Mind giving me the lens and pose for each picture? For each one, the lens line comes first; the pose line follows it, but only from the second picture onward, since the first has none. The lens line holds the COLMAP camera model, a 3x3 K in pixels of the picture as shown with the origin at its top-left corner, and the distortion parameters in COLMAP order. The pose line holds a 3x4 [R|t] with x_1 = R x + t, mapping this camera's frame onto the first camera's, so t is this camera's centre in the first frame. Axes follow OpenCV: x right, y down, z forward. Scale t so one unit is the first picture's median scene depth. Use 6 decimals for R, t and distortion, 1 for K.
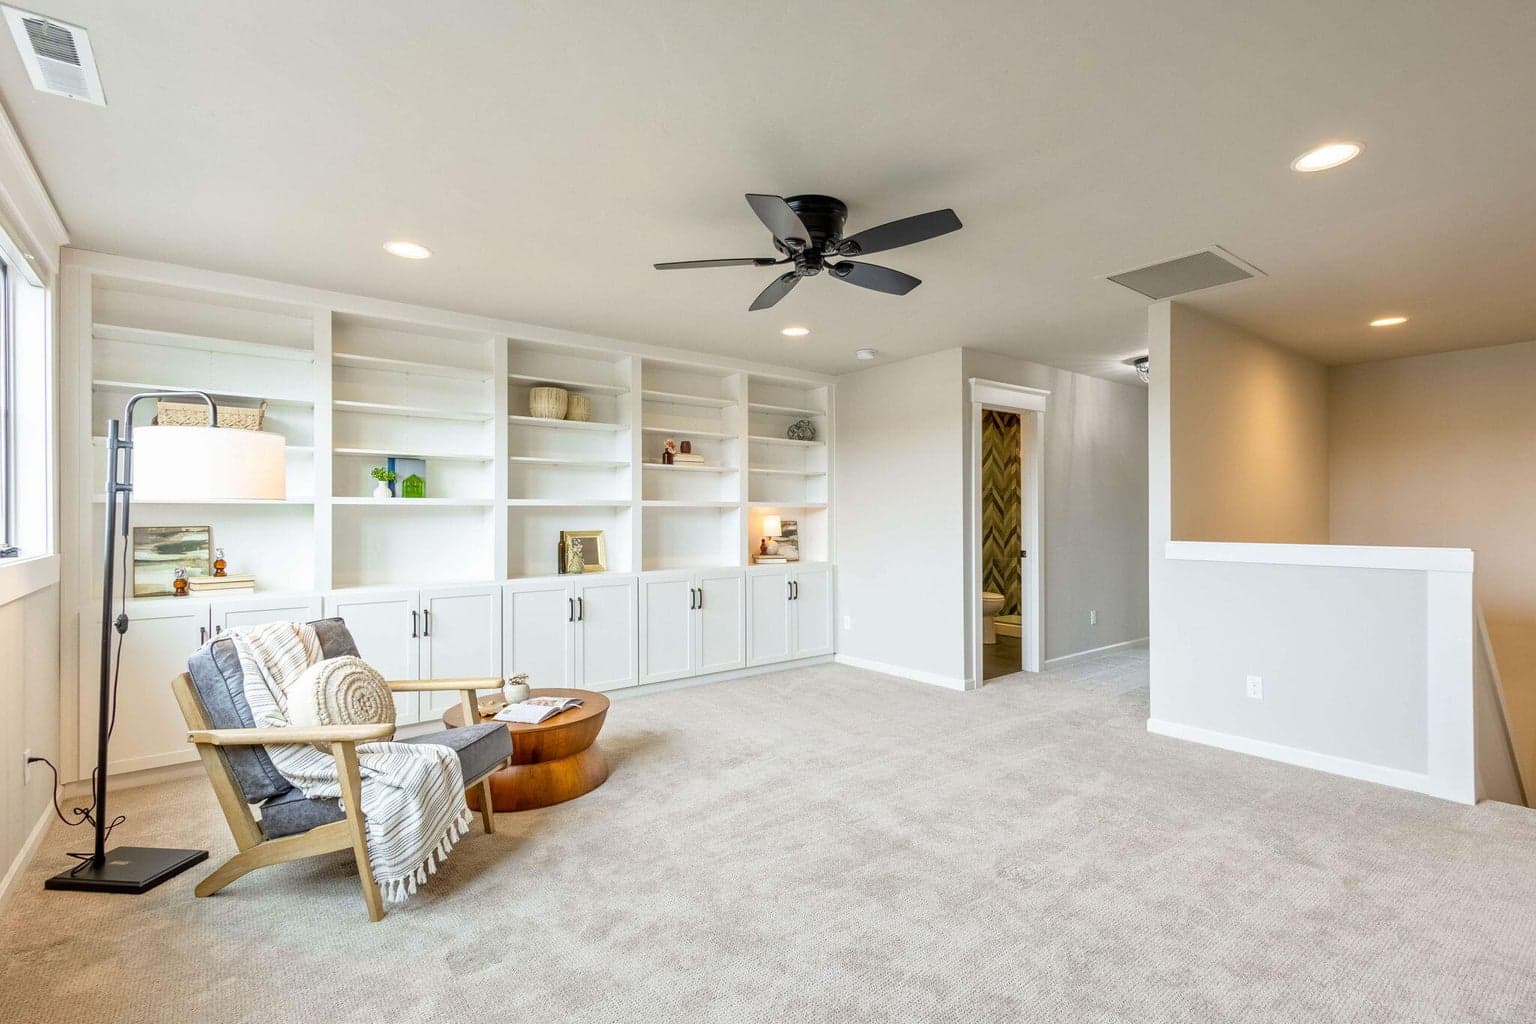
lens RADIAL K [[697.8, 0, 774.0], [0, 697.8, 511.9], [0, 0, 1]] dist [-0.001164, -0.000136]
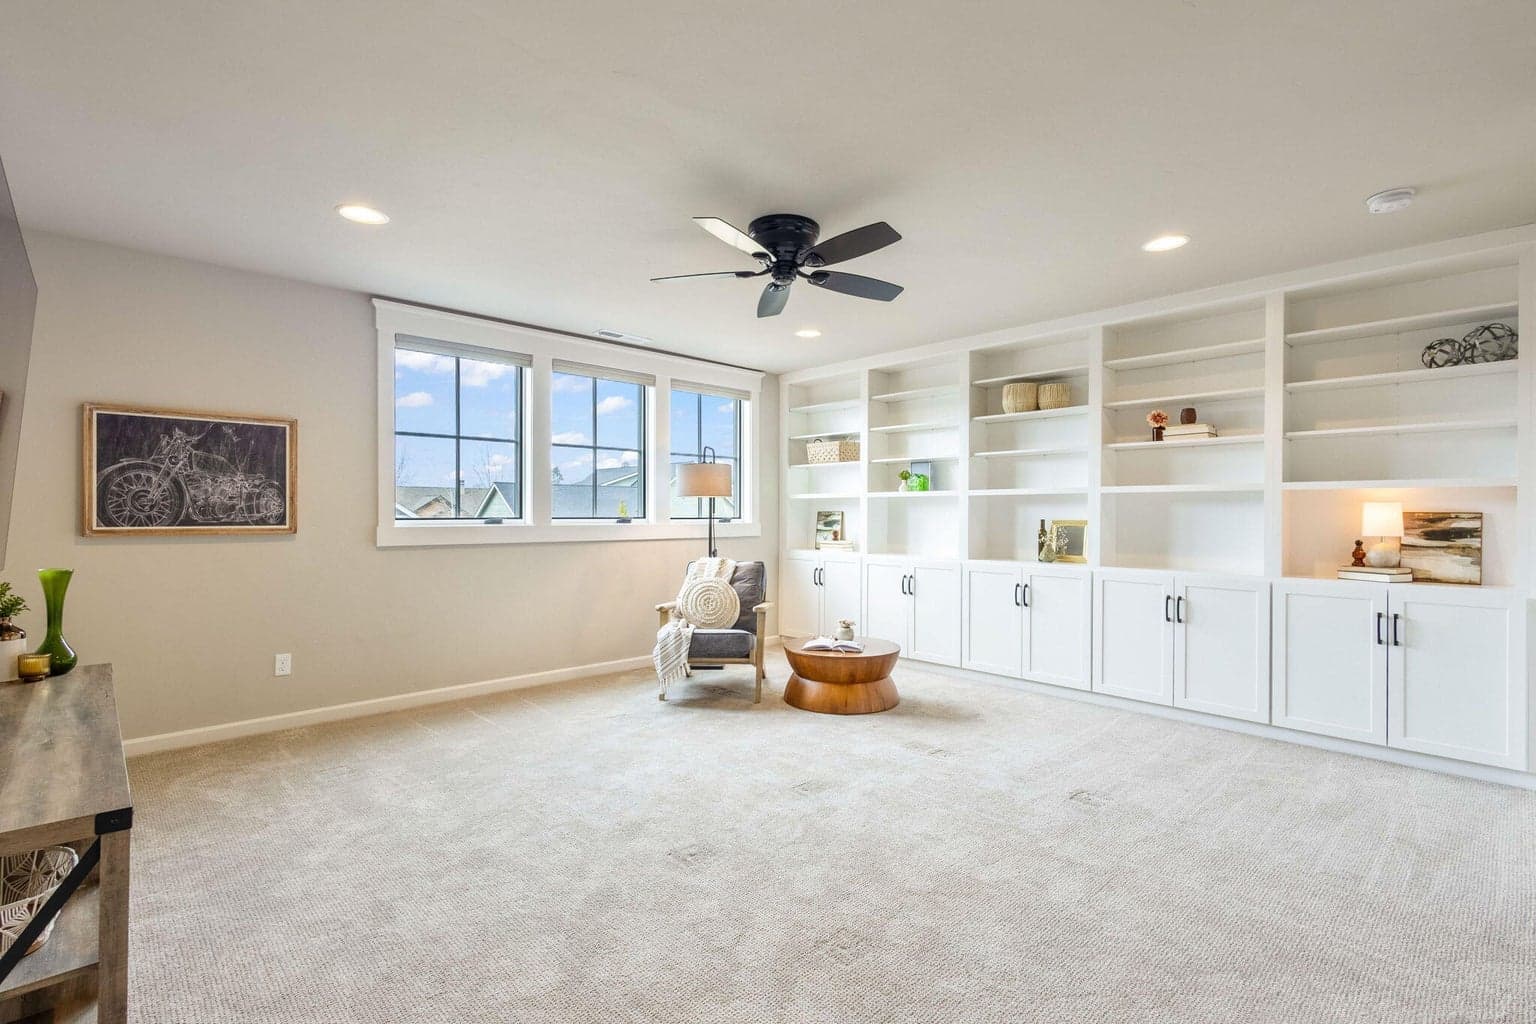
lens RADIAL K [[689.4, 0, 768.4], [0, 689.4, 545.1], [0, 0, 1]] dist [-0.033252, -0.000042]
pose [[0.078171, 0.057465, -0.995282, 0.674334], [0.013543, 0.998184, 0.058696, 0.000615], [0.996848, -0.018067, 0.077251, 0.527298]]
